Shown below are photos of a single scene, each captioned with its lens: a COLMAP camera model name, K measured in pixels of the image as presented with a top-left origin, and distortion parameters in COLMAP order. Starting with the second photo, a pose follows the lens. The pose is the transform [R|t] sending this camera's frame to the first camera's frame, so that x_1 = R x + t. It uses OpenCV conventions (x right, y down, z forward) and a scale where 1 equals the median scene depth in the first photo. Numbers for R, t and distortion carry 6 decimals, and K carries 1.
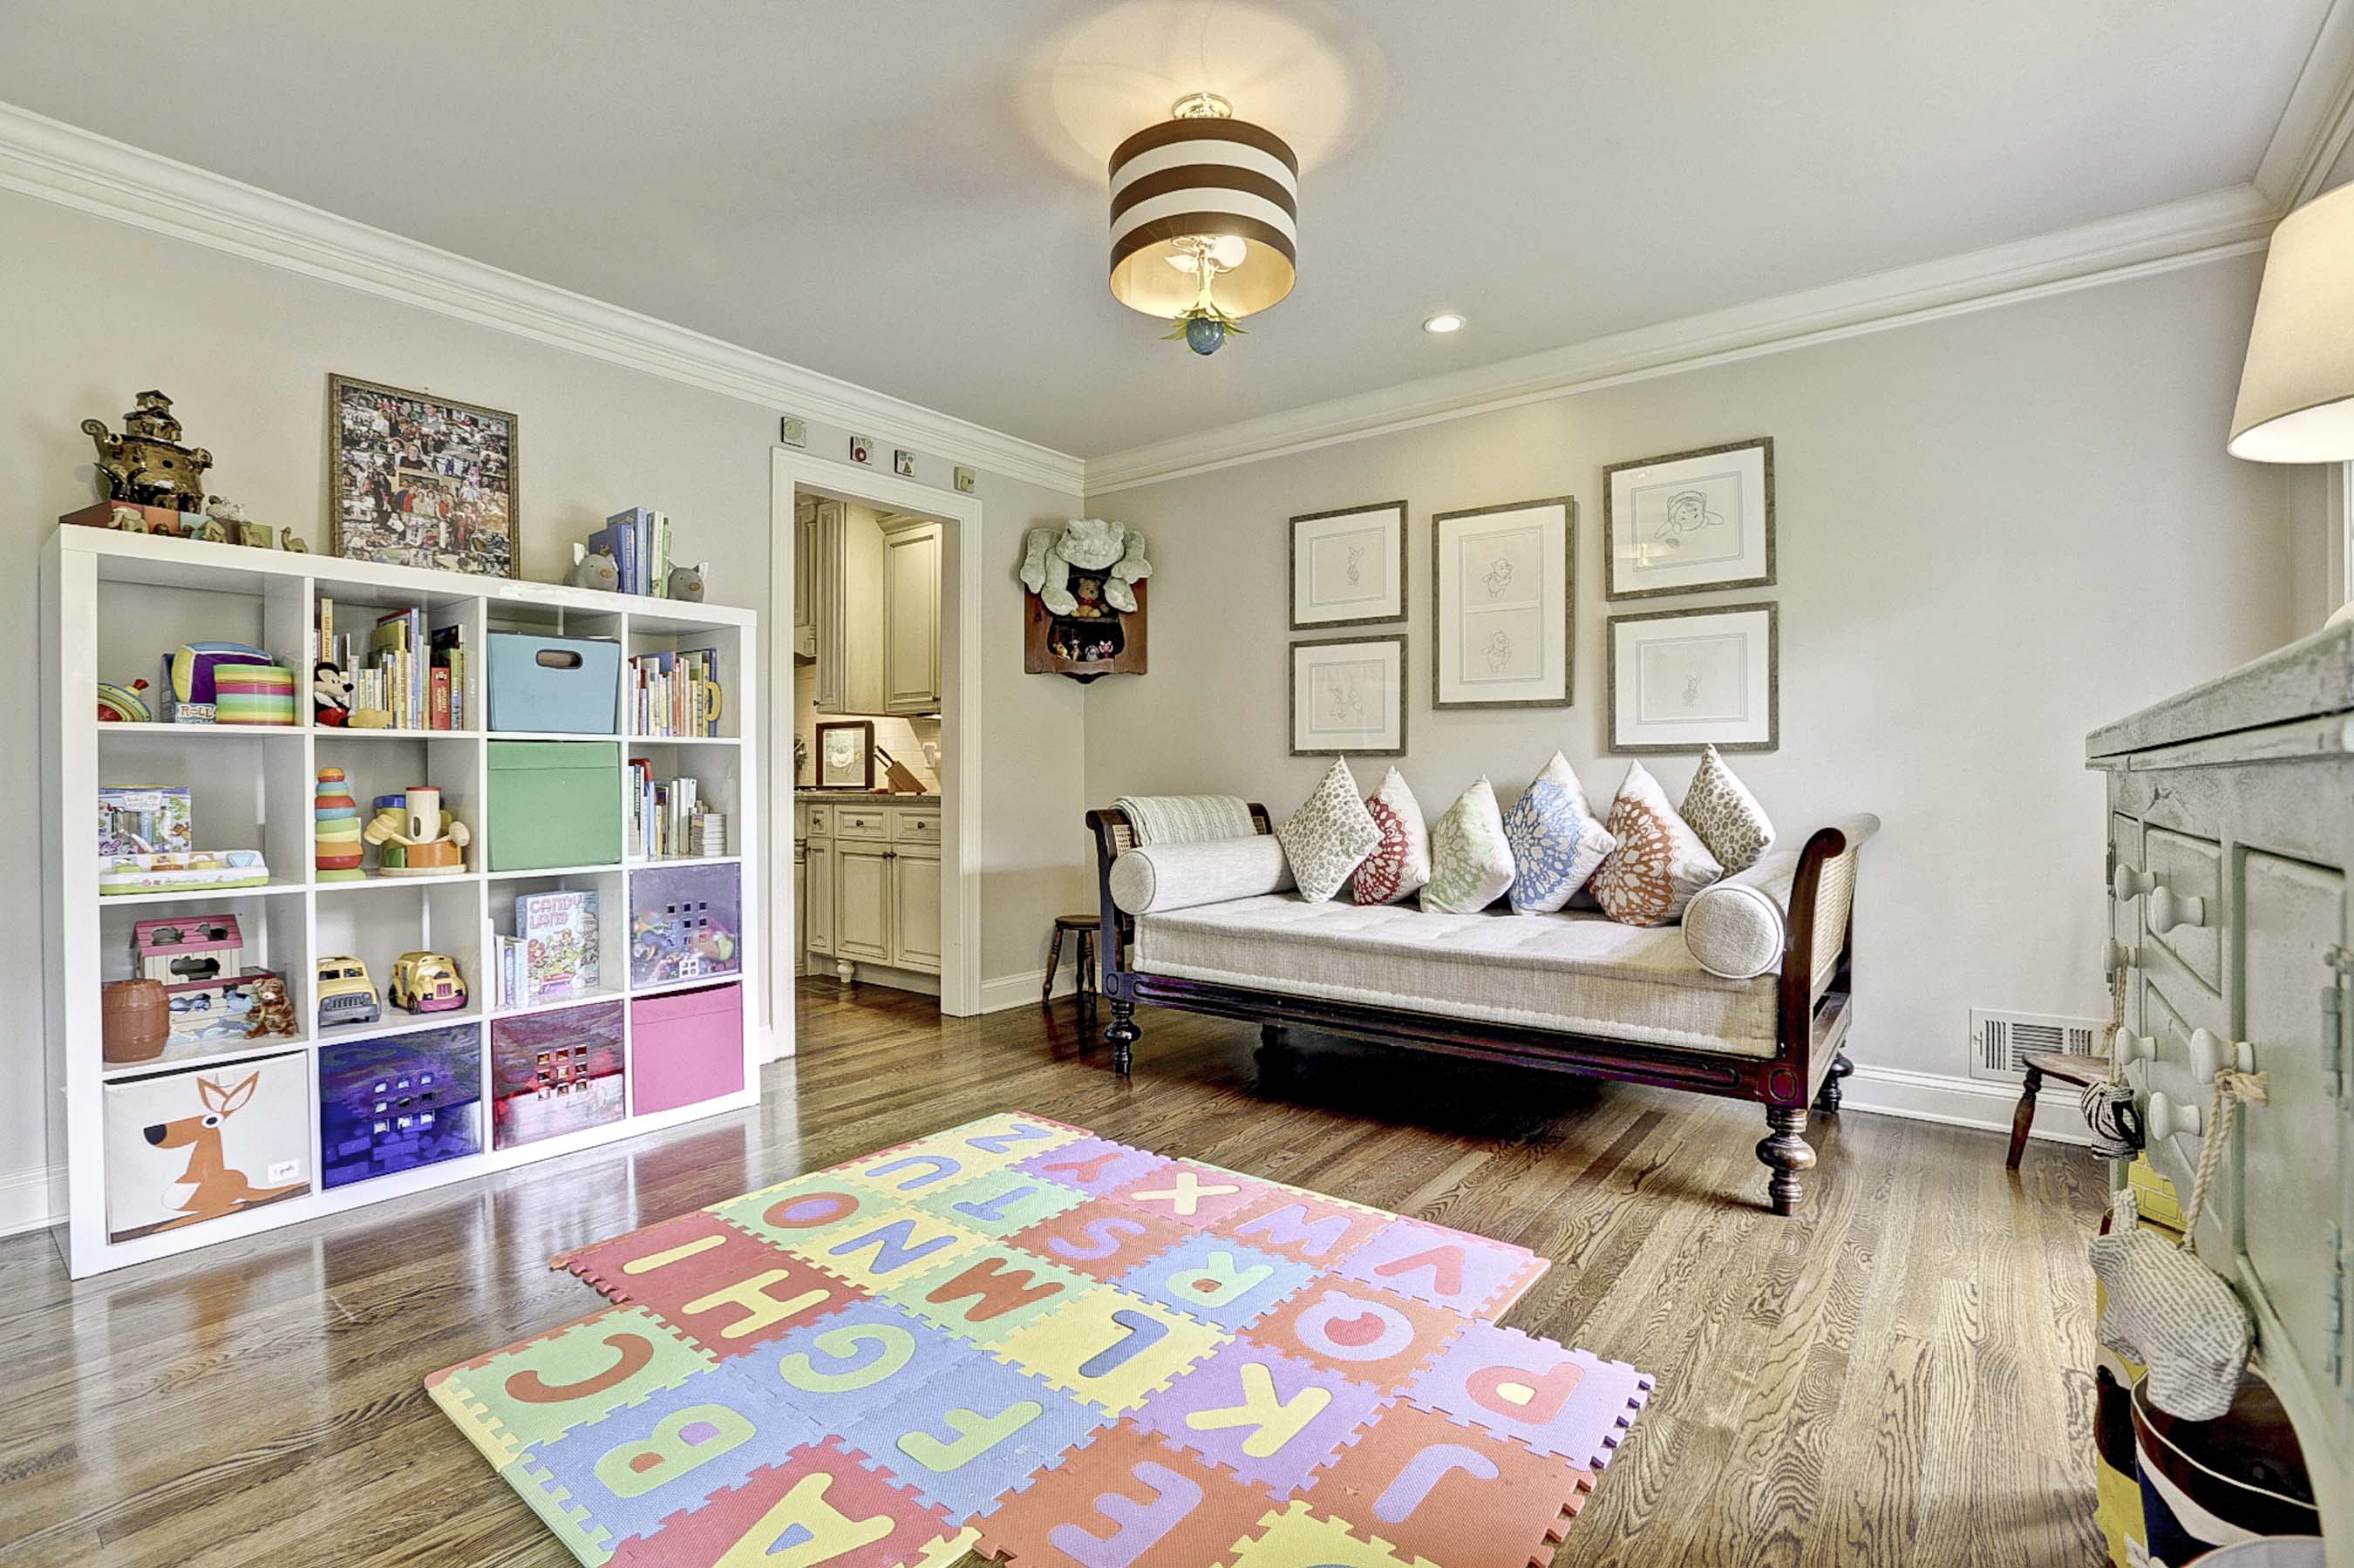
lens RADIAL K [[1068.5, 0, 1177.1], [0, 1068.5, 778.4], [0, 0, 1]] dist [-0.039760, 0.010880]
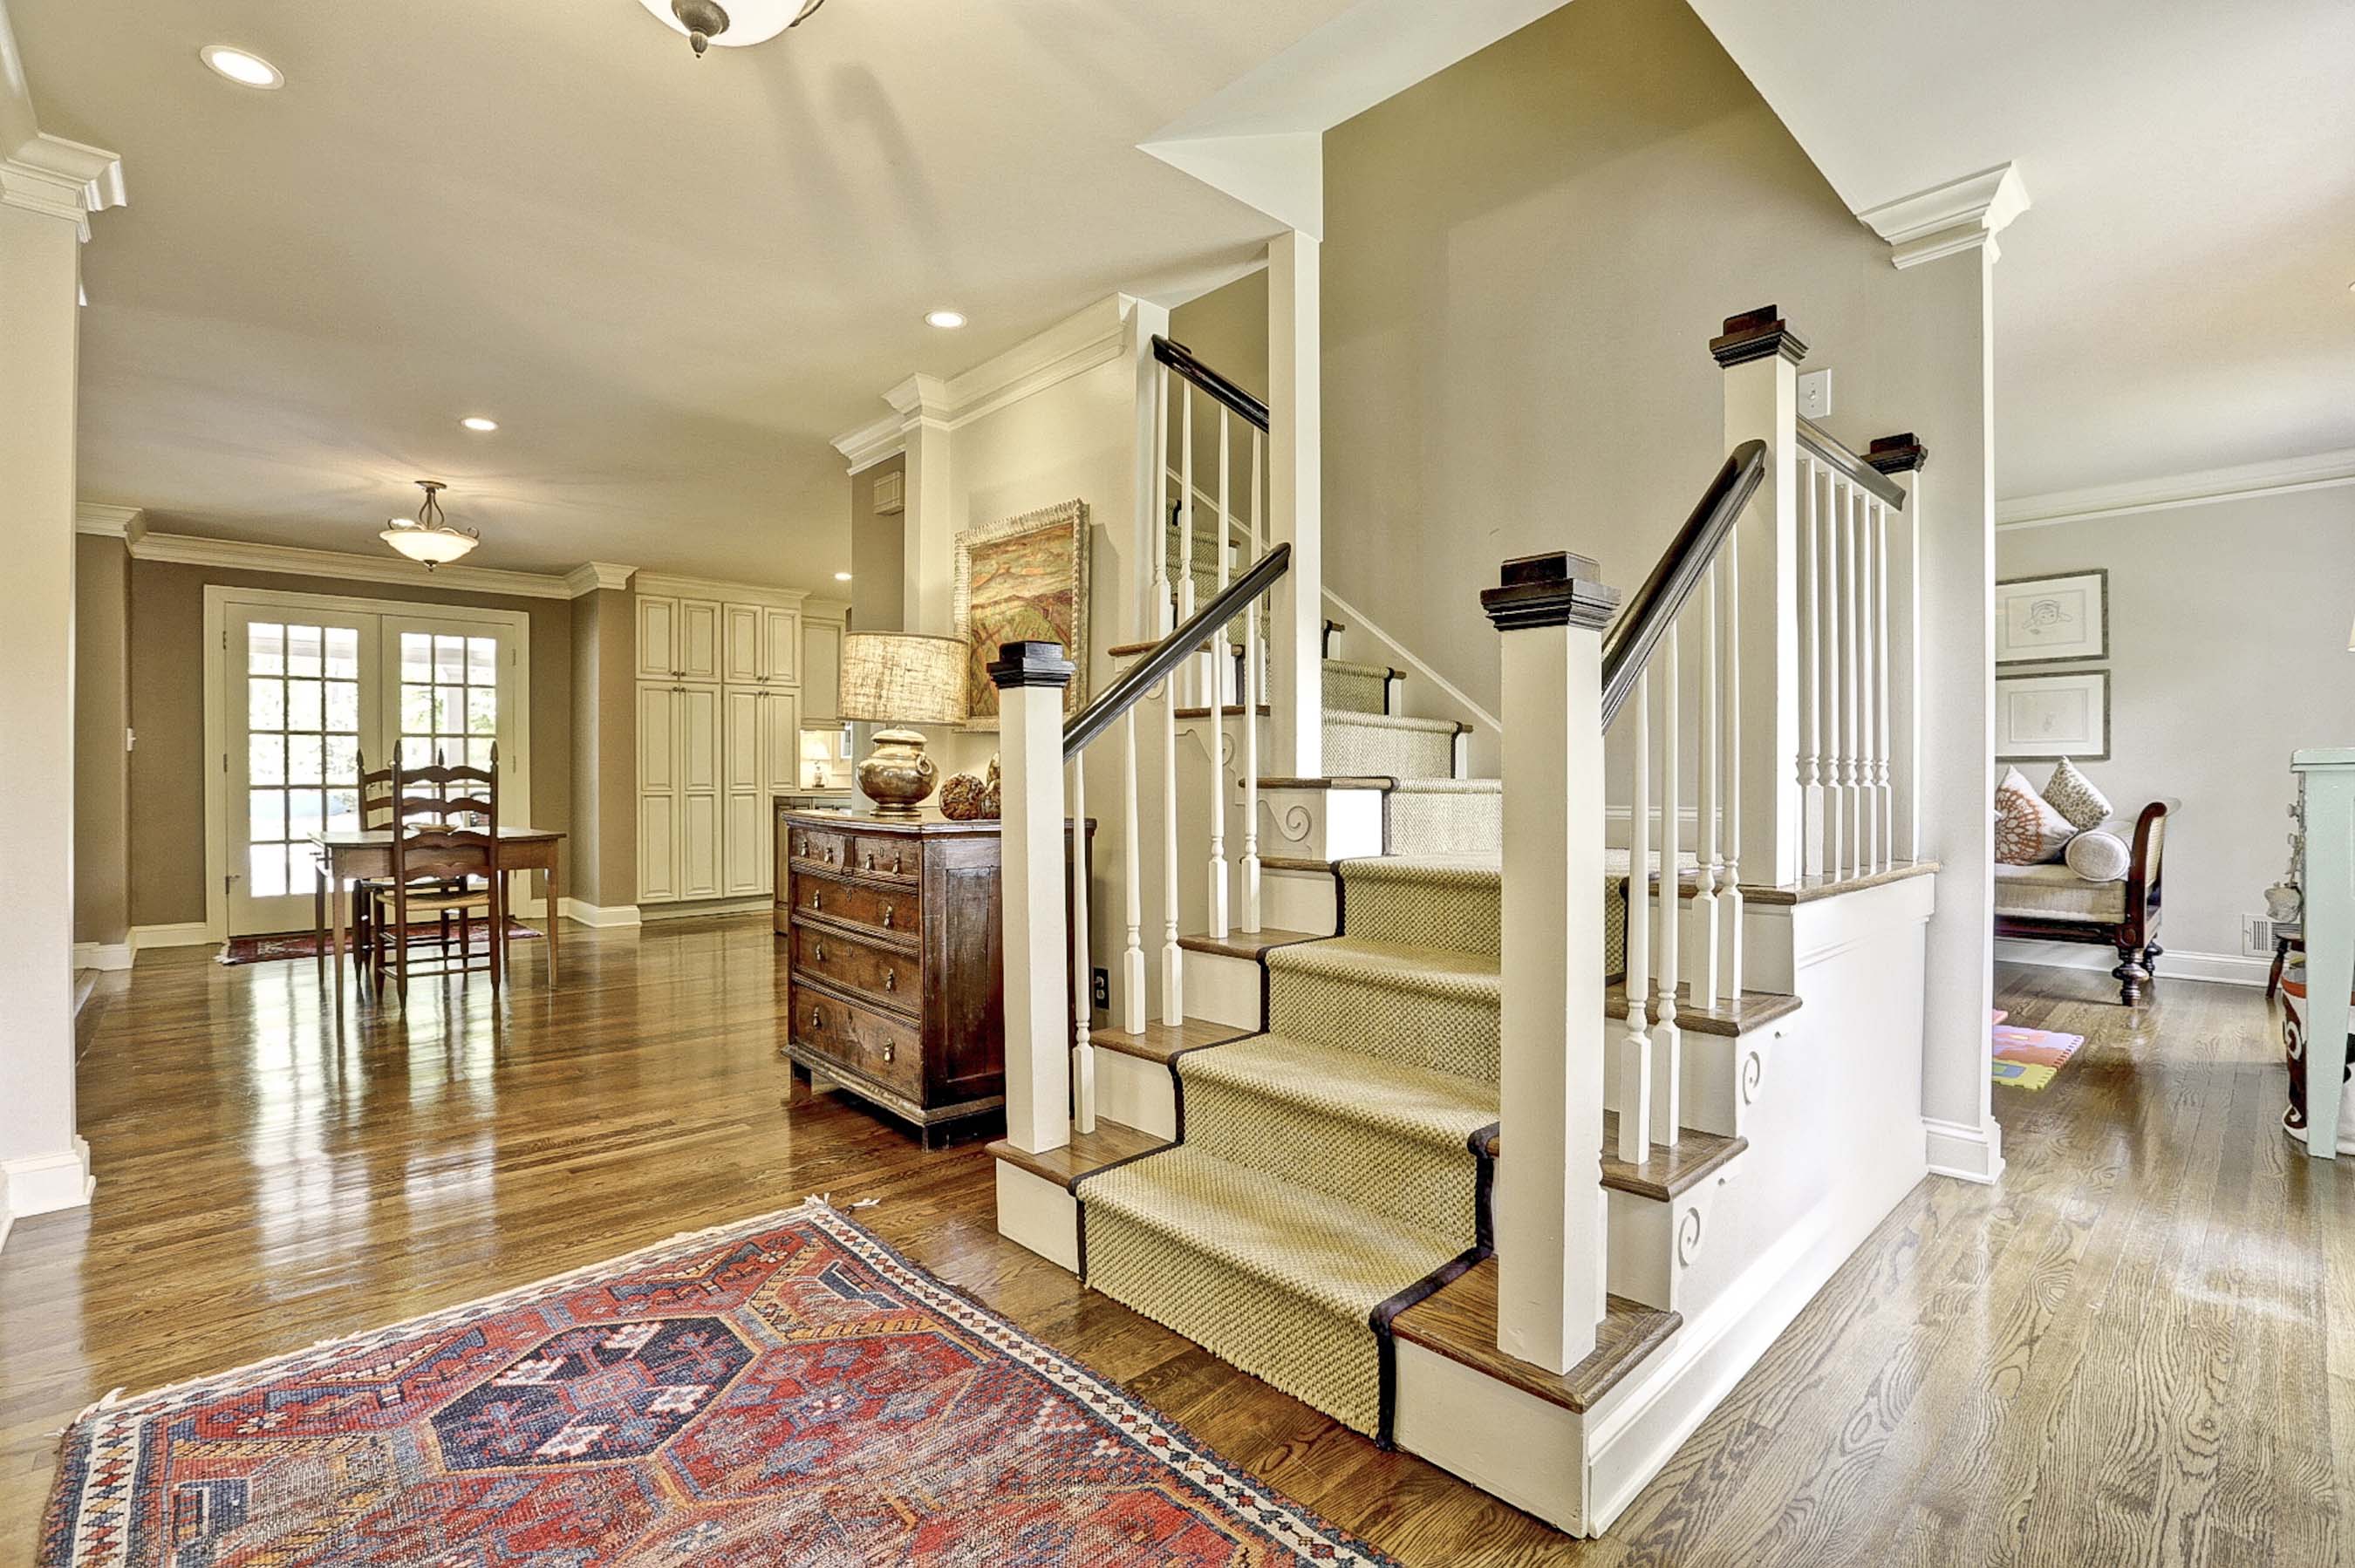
lens RADIAL K [[1069.1, 0, 1163.9], [0, 1069.1, 779.2], [0, 0, 1]] dist [-0.039760, 0.010880]
pose [[0.986057, 0.001010, -0.166408, -0.682937], [-0.000527, 0.999996, 0.002947, -0.000231], [0.166410, -0.002818, 0.986053, -0.941069]]
